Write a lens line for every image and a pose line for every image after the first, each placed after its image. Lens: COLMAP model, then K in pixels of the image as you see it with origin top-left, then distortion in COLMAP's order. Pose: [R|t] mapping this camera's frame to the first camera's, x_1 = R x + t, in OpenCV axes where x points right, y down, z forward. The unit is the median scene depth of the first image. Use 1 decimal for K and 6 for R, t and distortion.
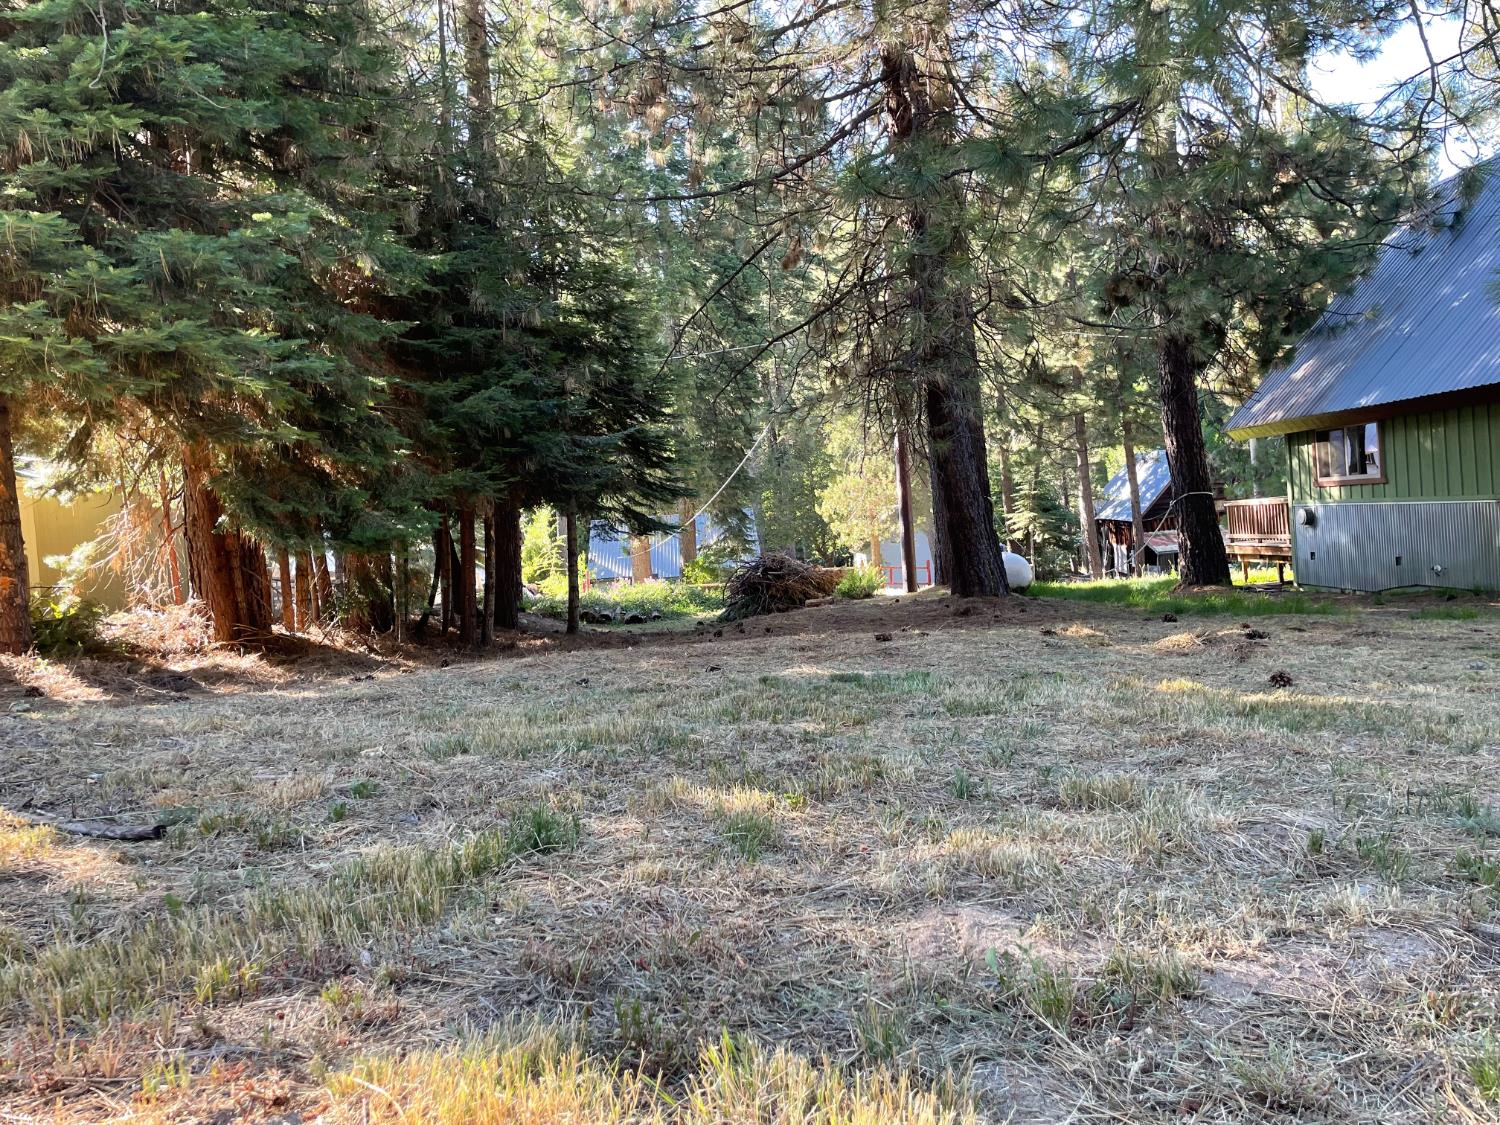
lens RADIAL K [[1126.1, 0, 742.2], [0, 1126.1, 562.8], [0, 0, 1]] dist [0.068248, -0.050464]
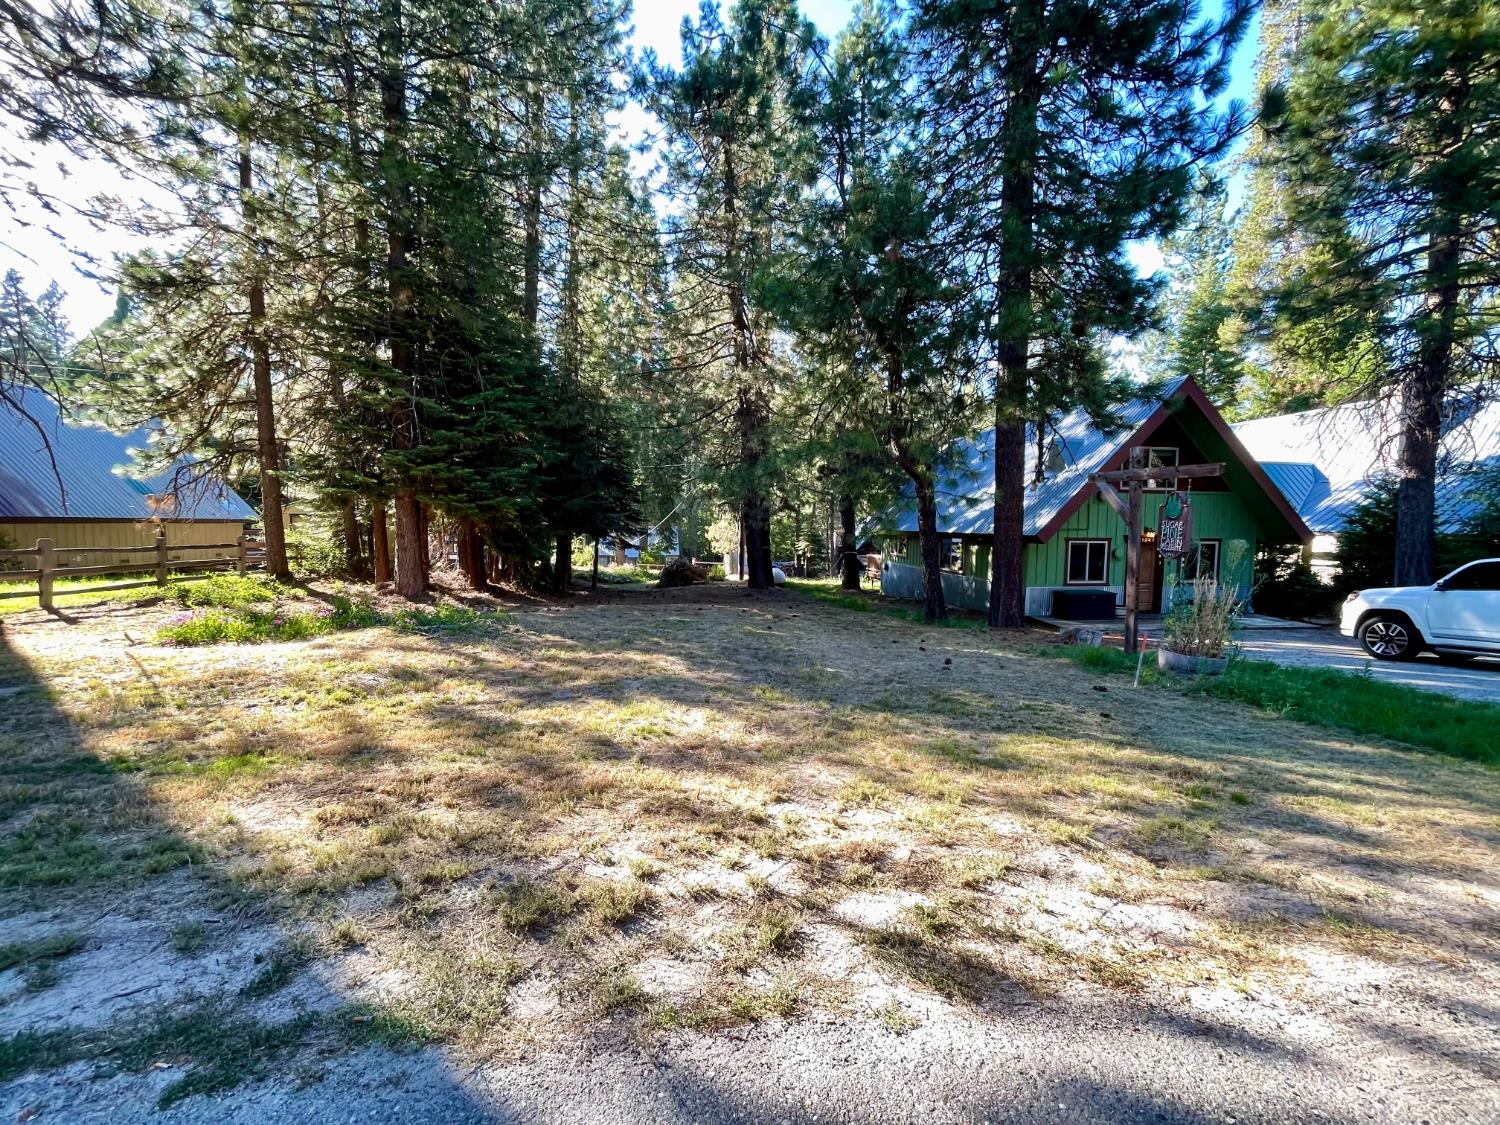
lens RADIAL K [[606.0, 0, 749.2], [0, 606.0, 568.3], [0, 0, 1]] dist [-0.012754, 0.000357]
pose [[0.988226, 0.083818, 0.127998, 0.008434], [-0.088022, 0.995738, 0.027542, -0.039401], [-0.125144, -0.038485, 0.991392, -0.284552]]
